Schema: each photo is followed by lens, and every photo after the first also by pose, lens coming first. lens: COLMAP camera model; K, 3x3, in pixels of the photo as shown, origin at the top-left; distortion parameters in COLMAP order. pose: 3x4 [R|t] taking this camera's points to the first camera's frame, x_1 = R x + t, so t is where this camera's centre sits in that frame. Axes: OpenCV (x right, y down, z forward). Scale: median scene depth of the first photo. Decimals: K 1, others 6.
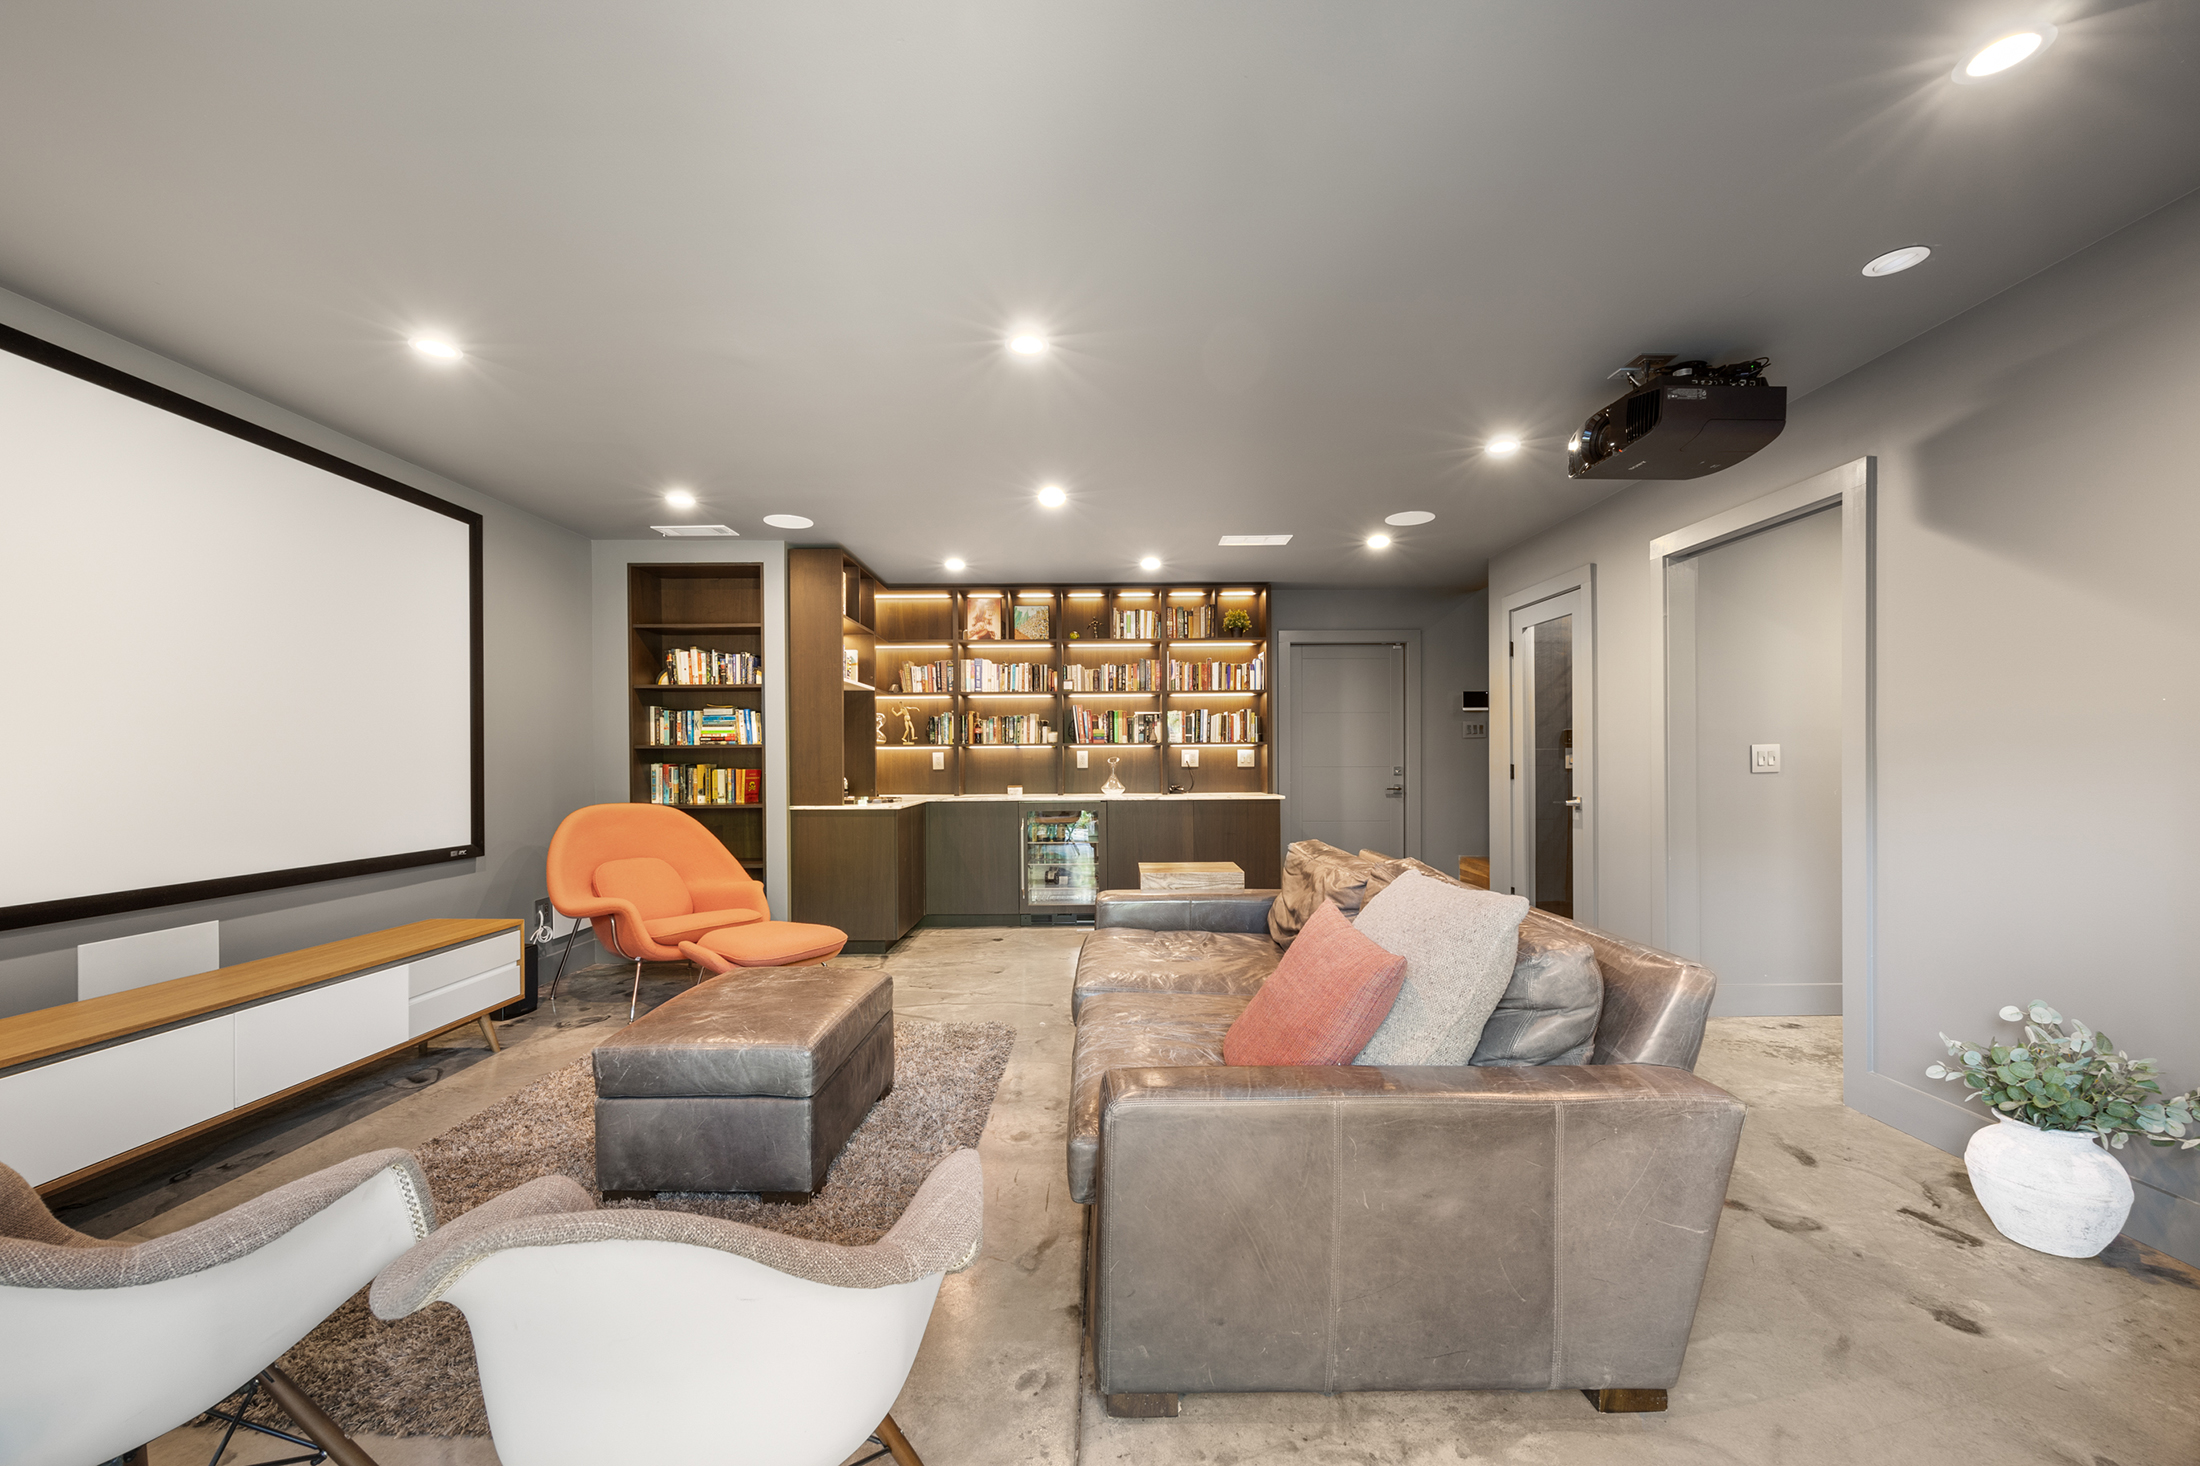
lens RADIAL K [[1359.9, 0, 1102.4], [0, 1359.9, 750.8], [0, 0, 1]] dist [0.109370, -0.067262]
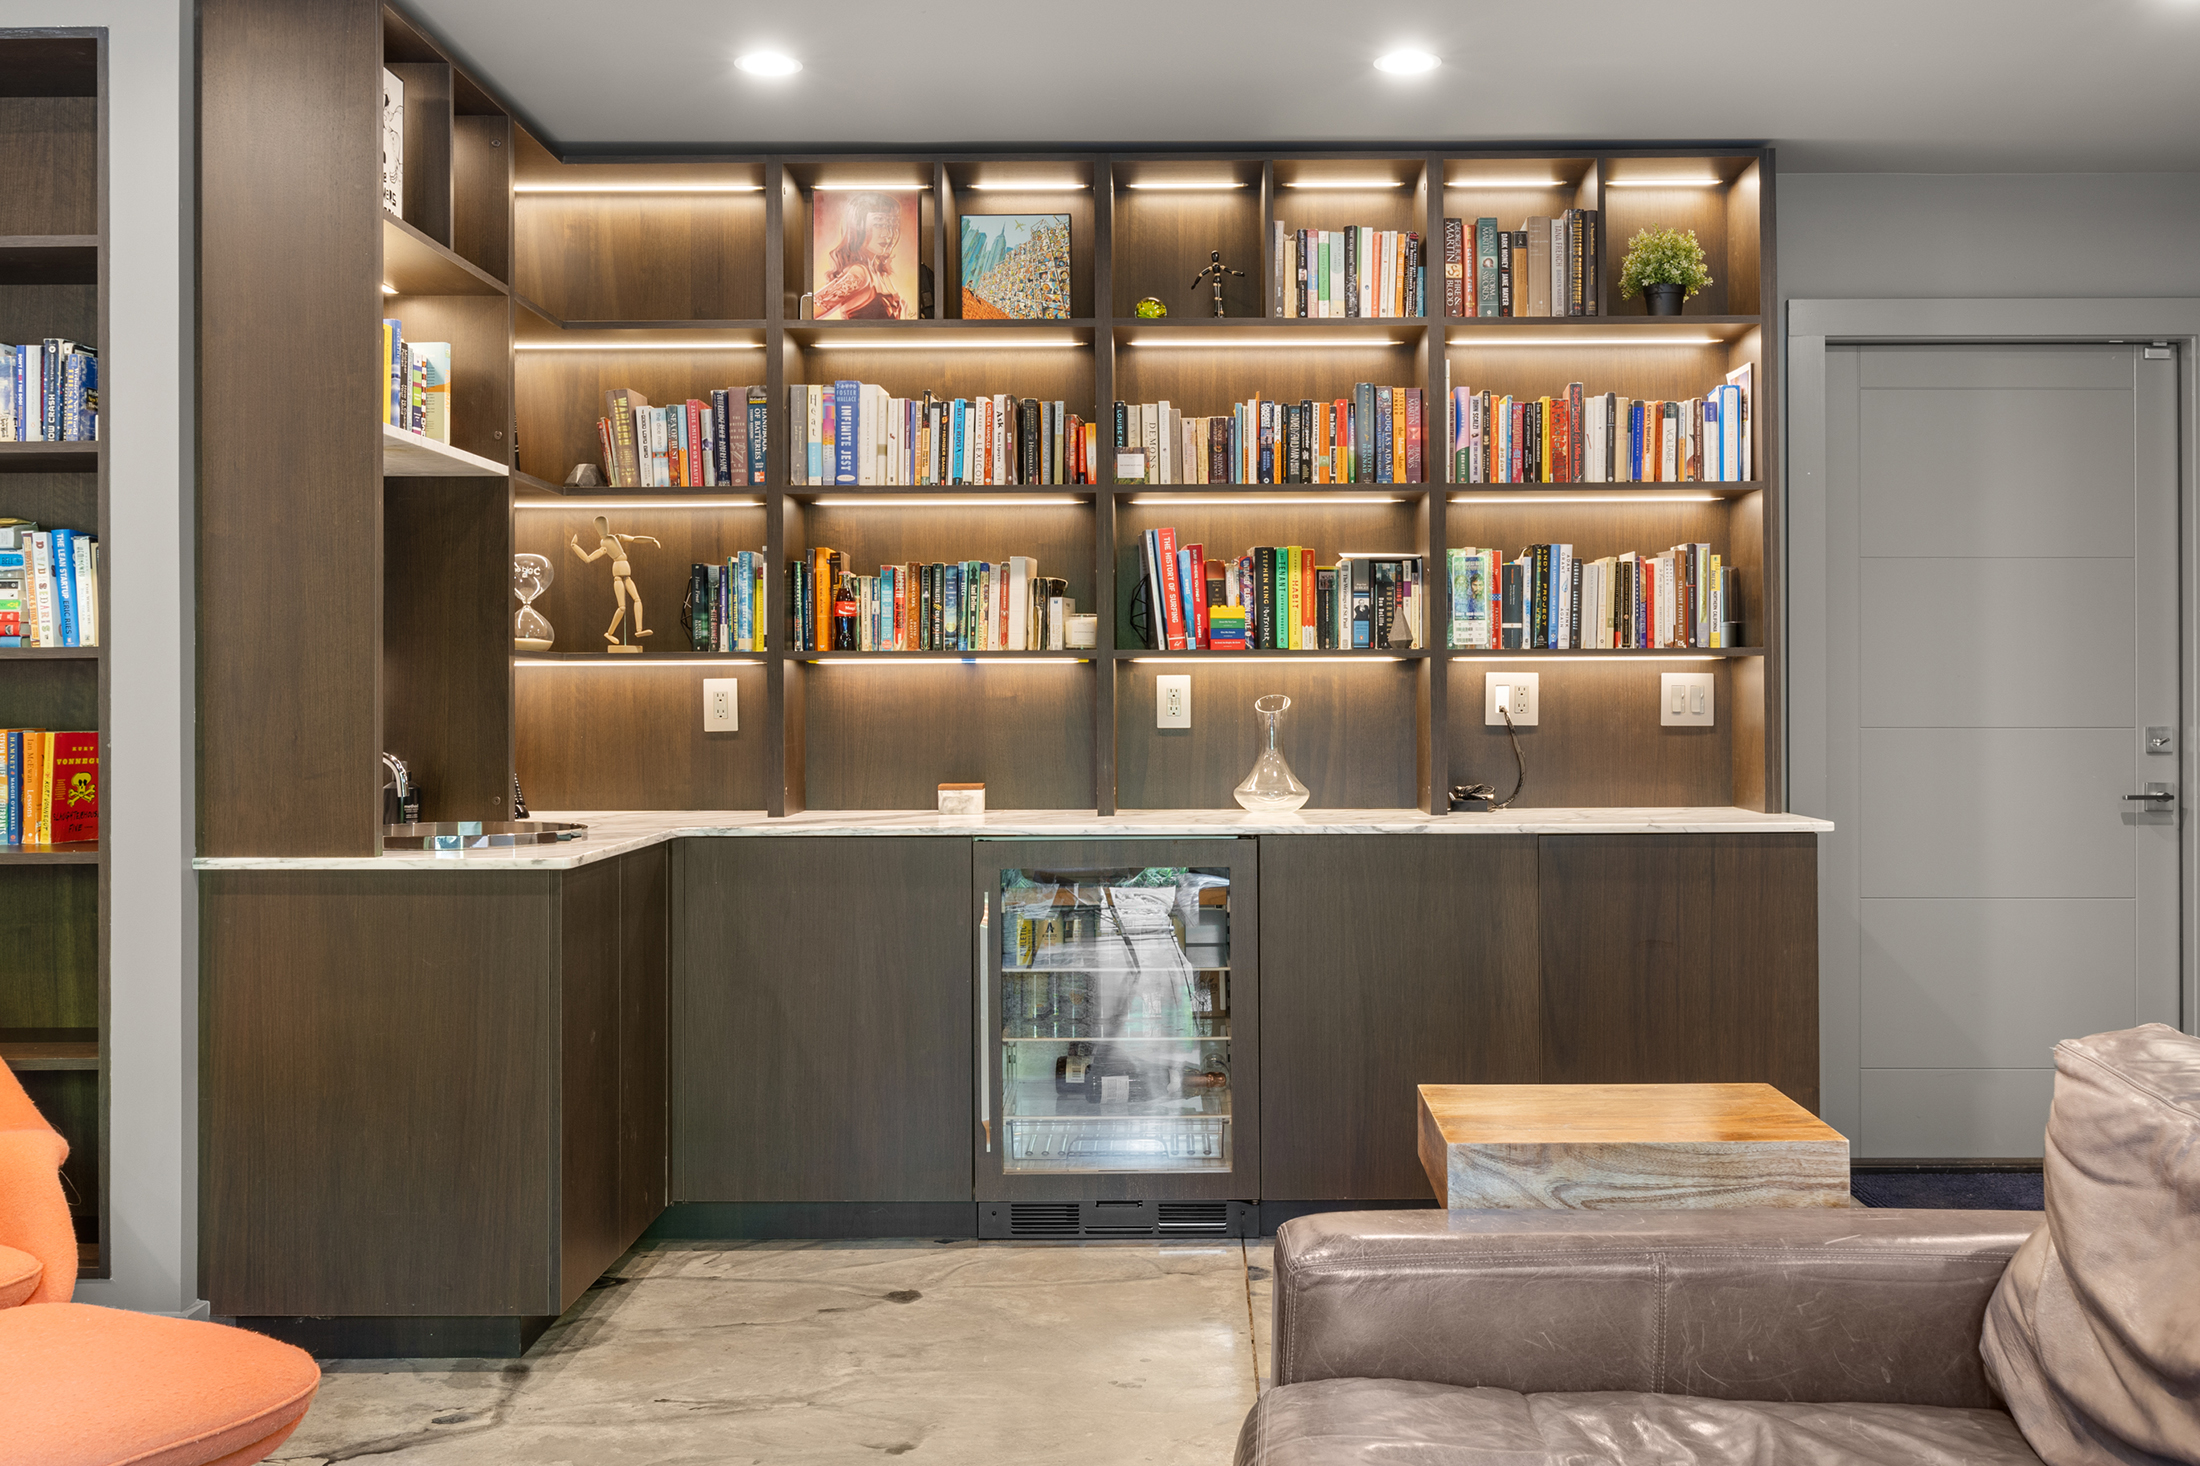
lens RADIAL K [[2319.2, 0, 1100.0], [0, 2319.2, 733.0], [0, 0, 1]] dist [-0.000242, 0.000179]
pose [[0.999947, 0.002397, -0.009990, -0.026747], [-0.002225, 0.999849, 0.017231, 0.004341], [0.010030, -0.017207, 0.999802, 0.460177]]
